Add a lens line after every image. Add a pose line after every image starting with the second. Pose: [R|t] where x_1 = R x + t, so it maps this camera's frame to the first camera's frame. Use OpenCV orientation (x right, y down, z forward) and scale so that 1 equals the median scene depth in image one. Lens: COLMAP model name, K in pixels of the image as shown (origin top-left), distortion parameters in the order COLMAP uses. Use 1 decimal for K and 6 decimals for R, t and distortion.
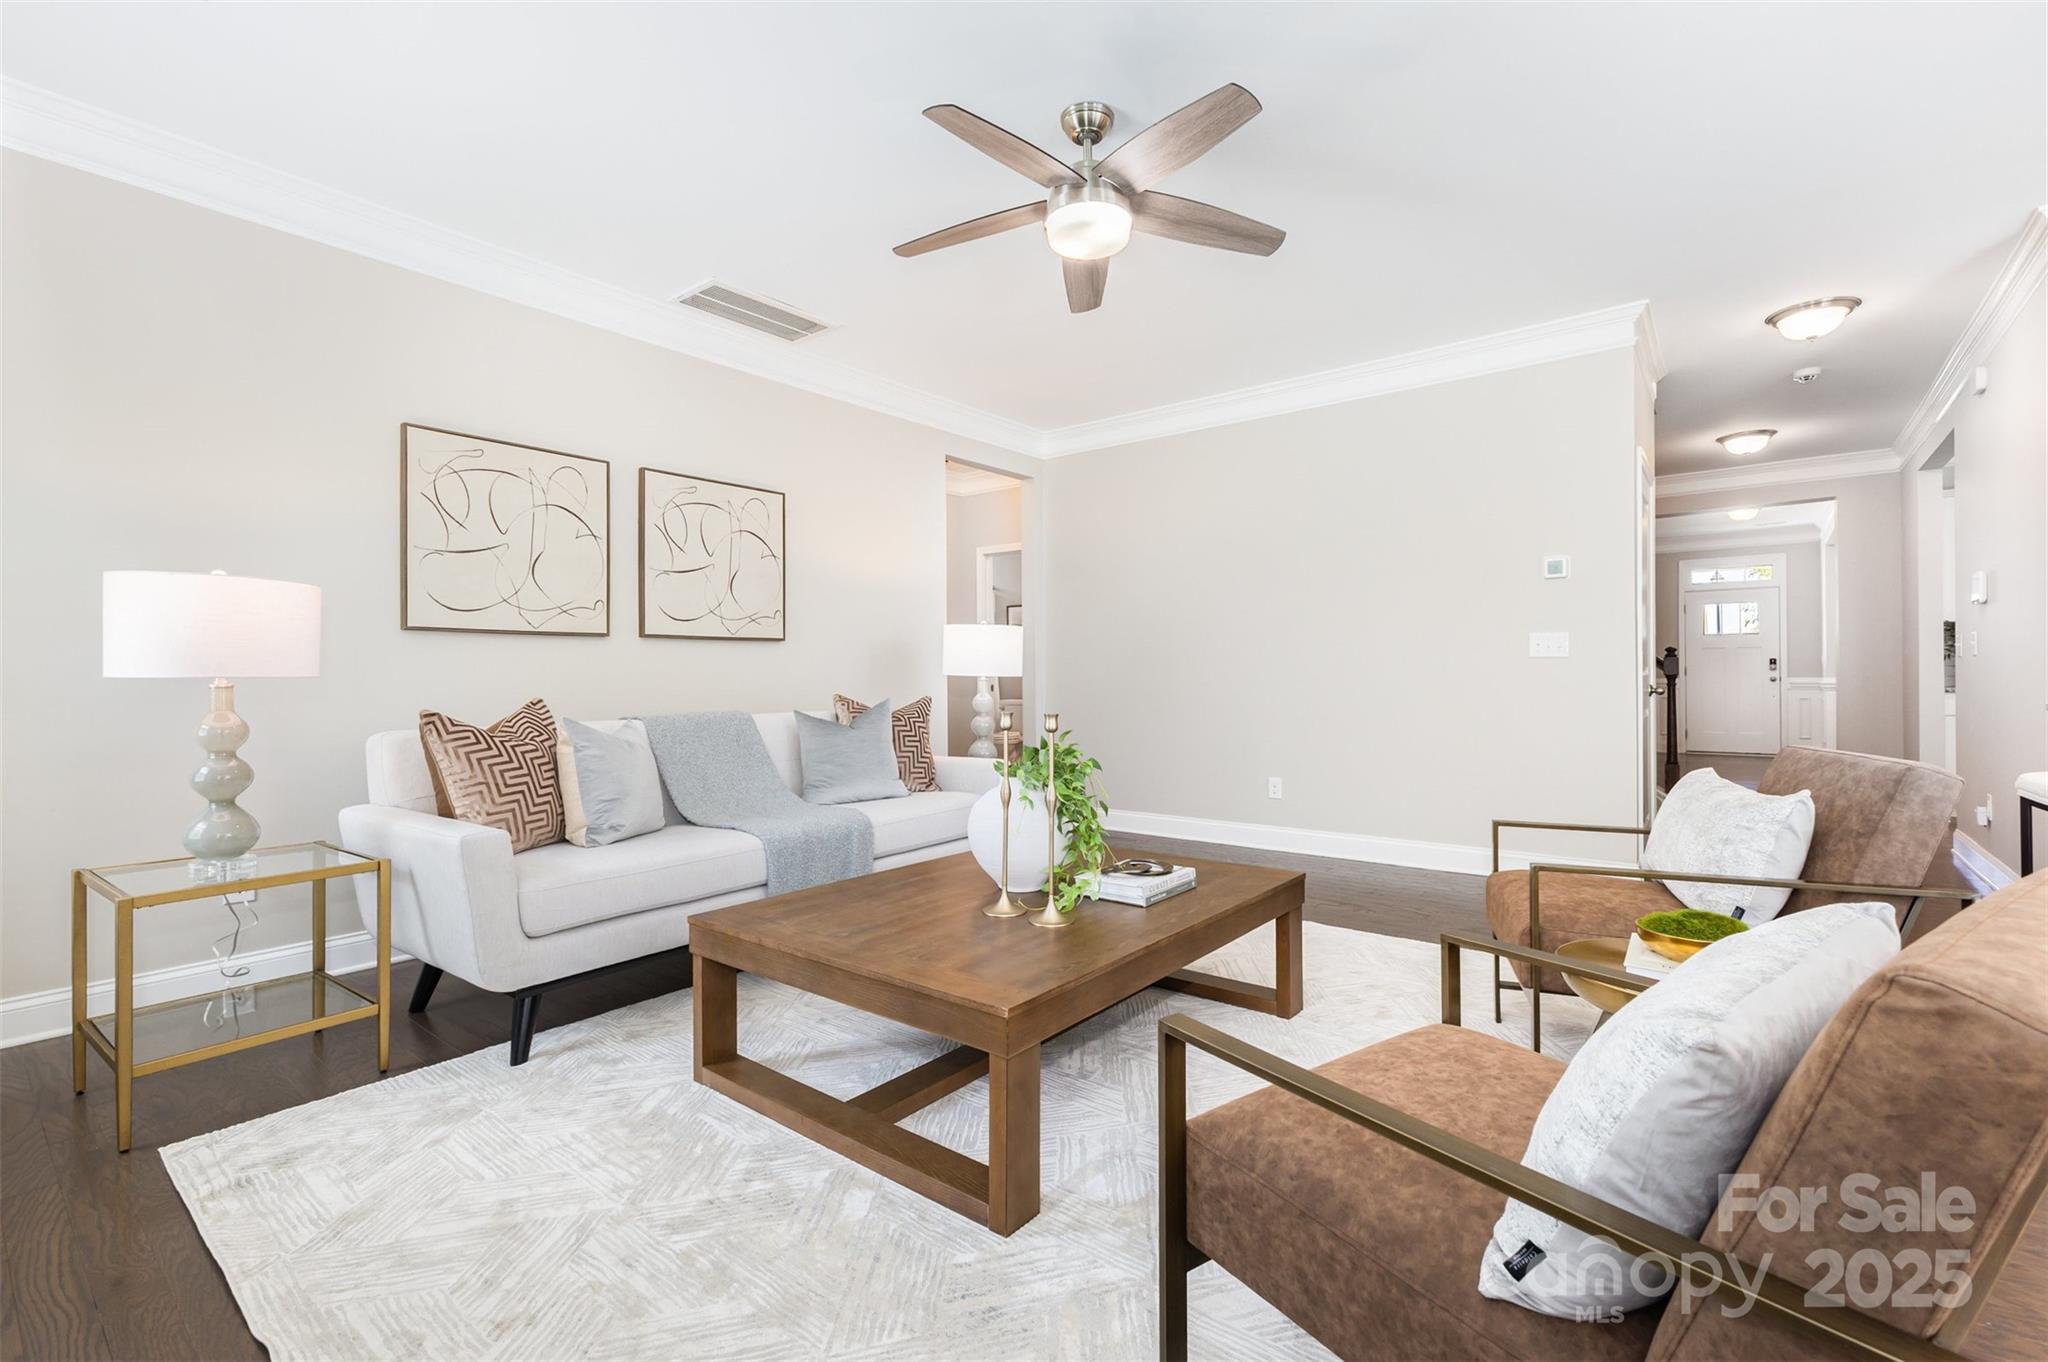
lens RADIAL K [[895.1, 0, 1027.5], [0, 895.1, 672.3], [0, 0, 1]] dist [0.019218, 0.000093]
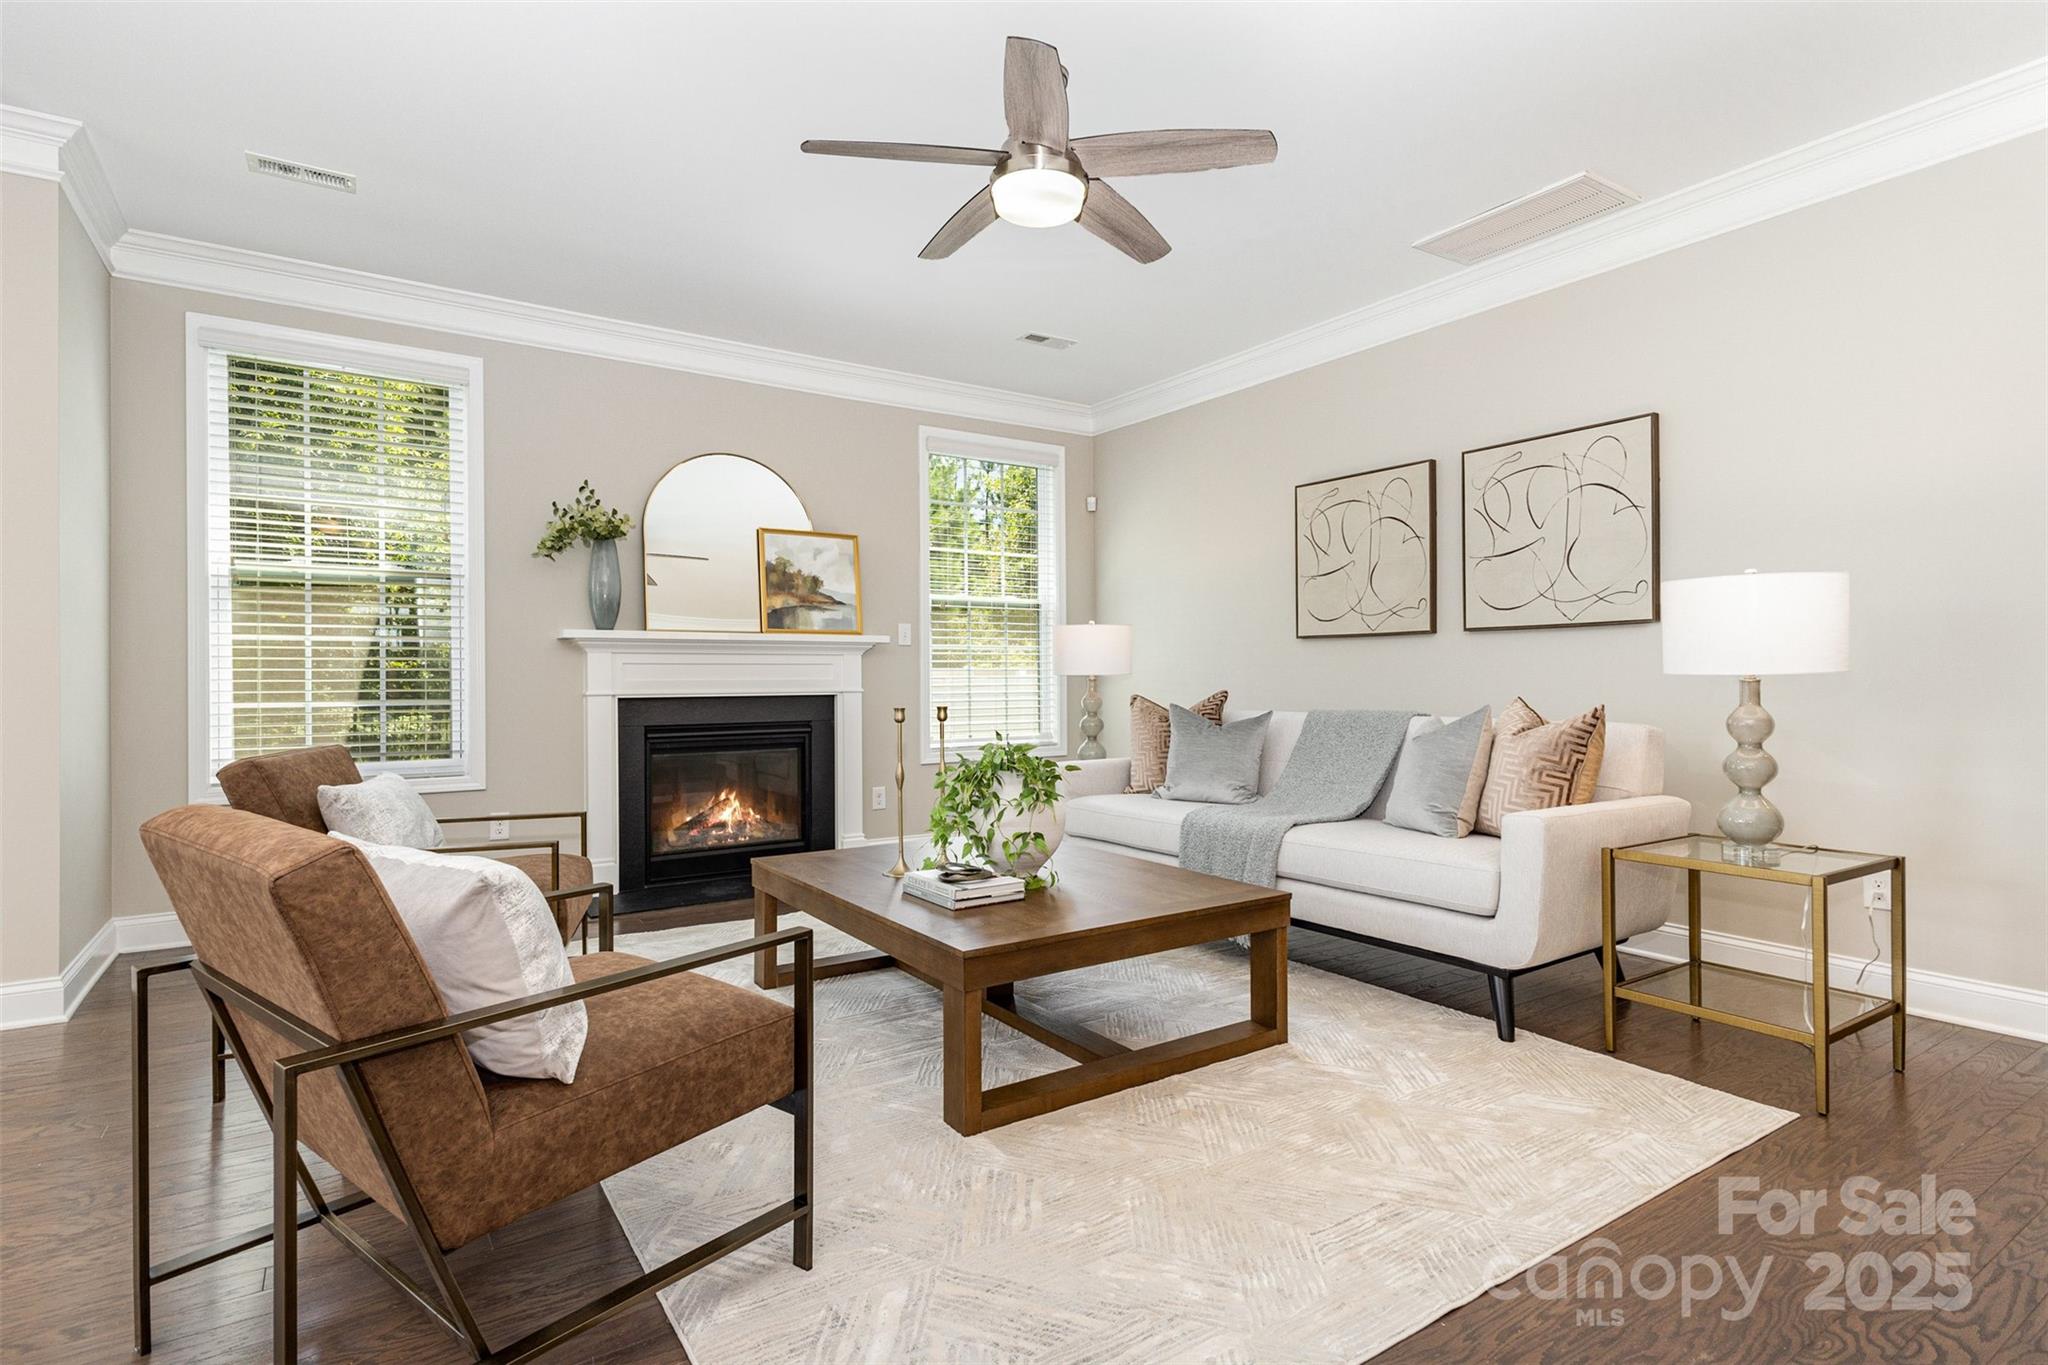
lens RADIAL K [[1009.4, 0, 1017.3], [0, 1009.4, 671.4], [0, 0, 1]] dist [0.000719, 0.000143]
pose [[-0.313032, 0.005370, -0.949727, 0.753627], [0.010013, 0.999947, 0.002354, -0.004206], [0.949690, -0.008772, -0.313069, 0.911778]]
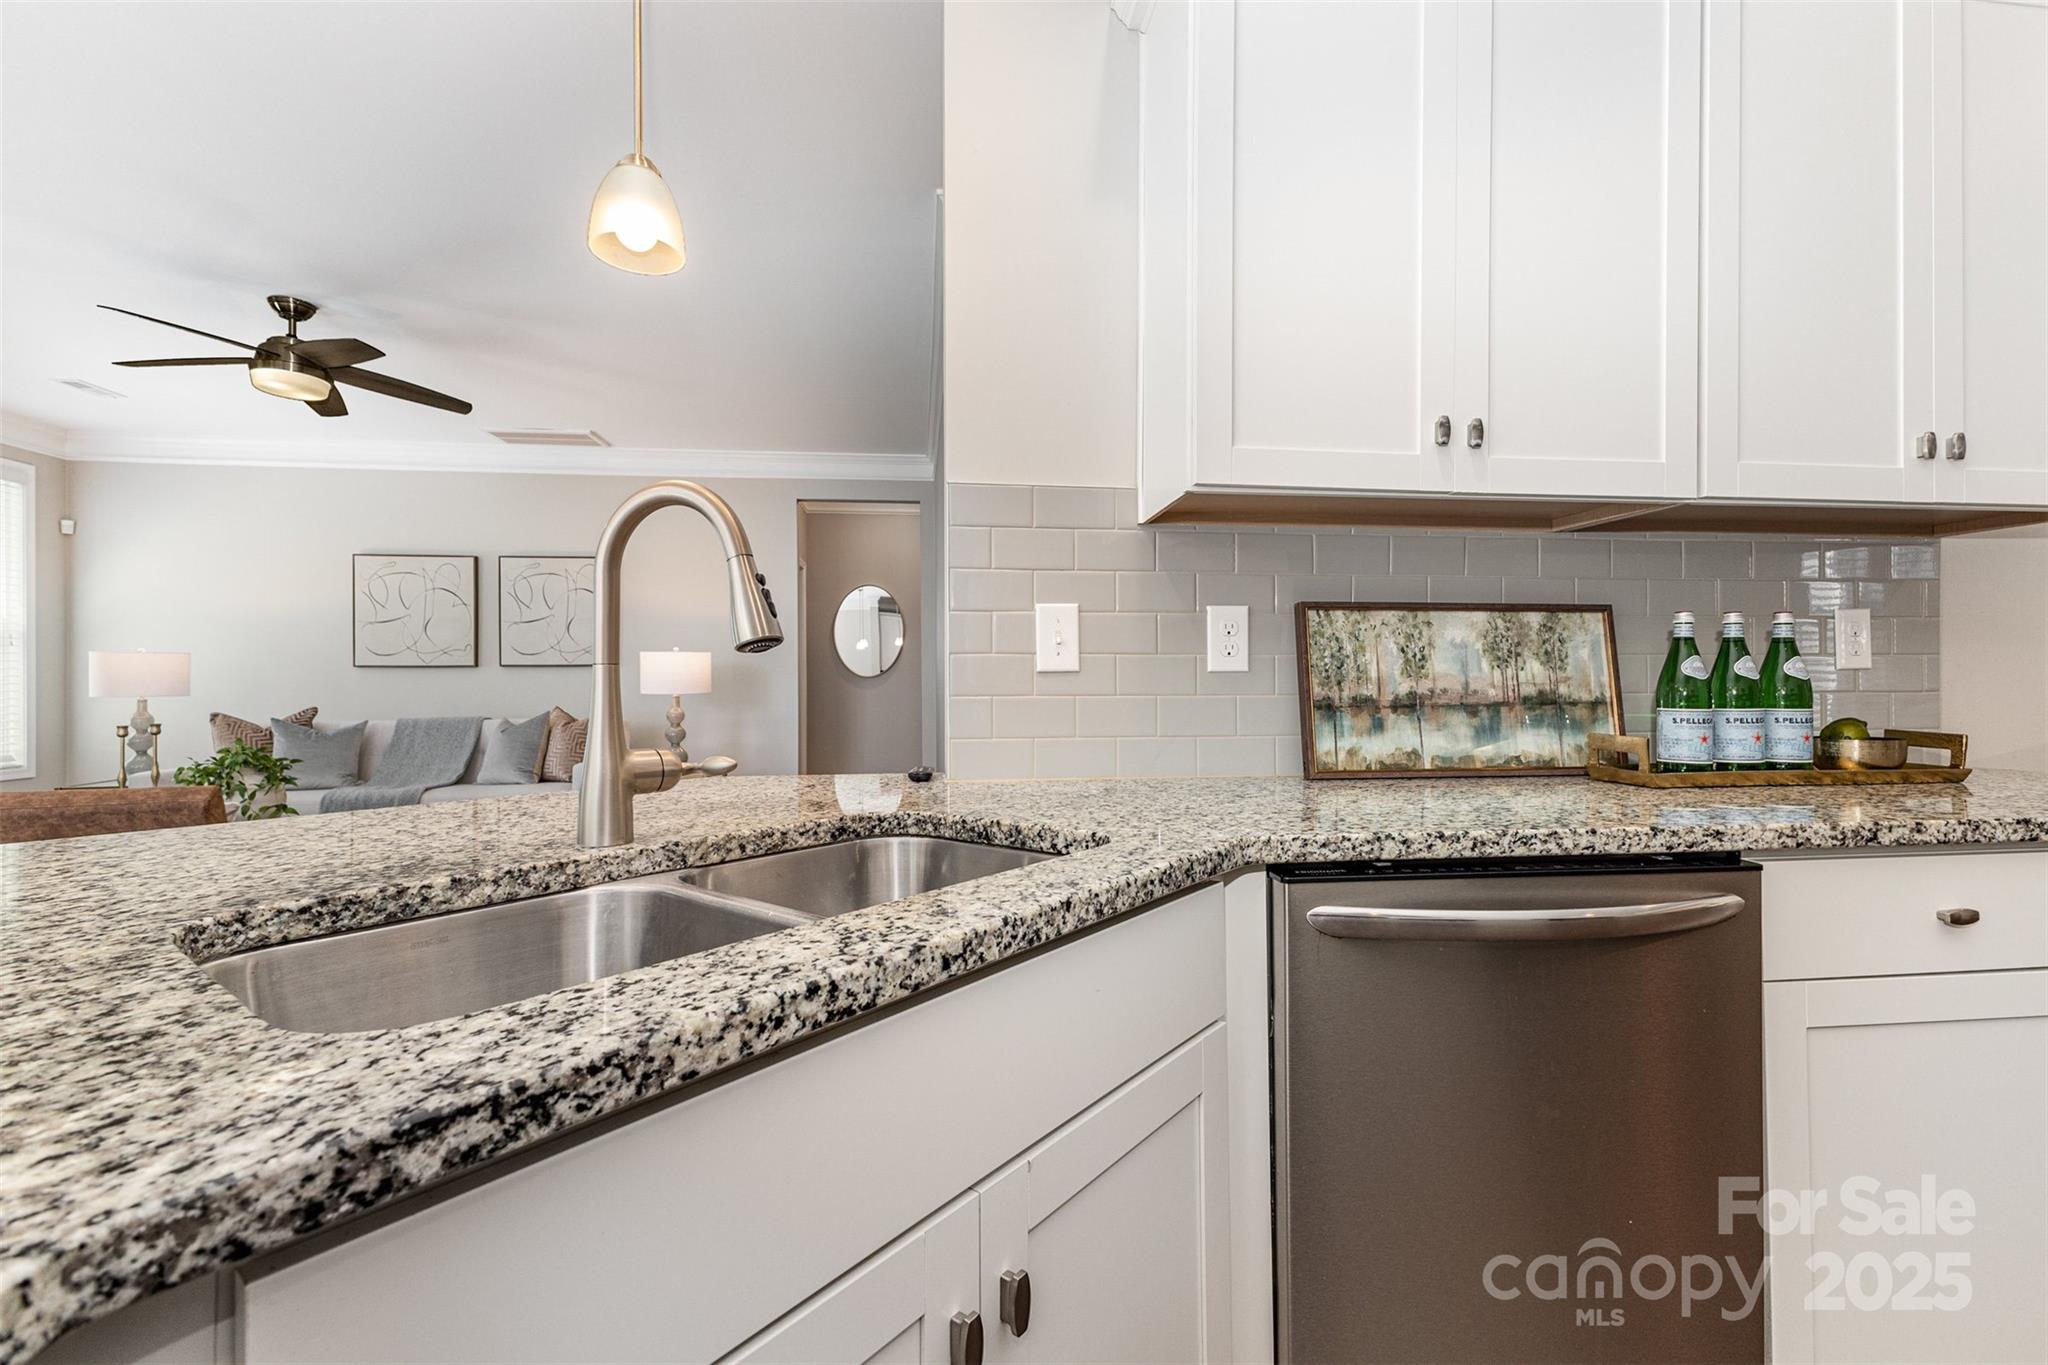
lens RADIAL K [[895.1, 0, 1027.5], [0, 895.1, 673.8], [0, 0, 1]] dist [0.019218, 0.000093]
pose [[0.713505, -0.003292, -0.700642, 1.325162], [0.003015, 0.999994, -0.001628, -0.022567], [0.700644, -0.000950, 0.713511, 0.551726]]
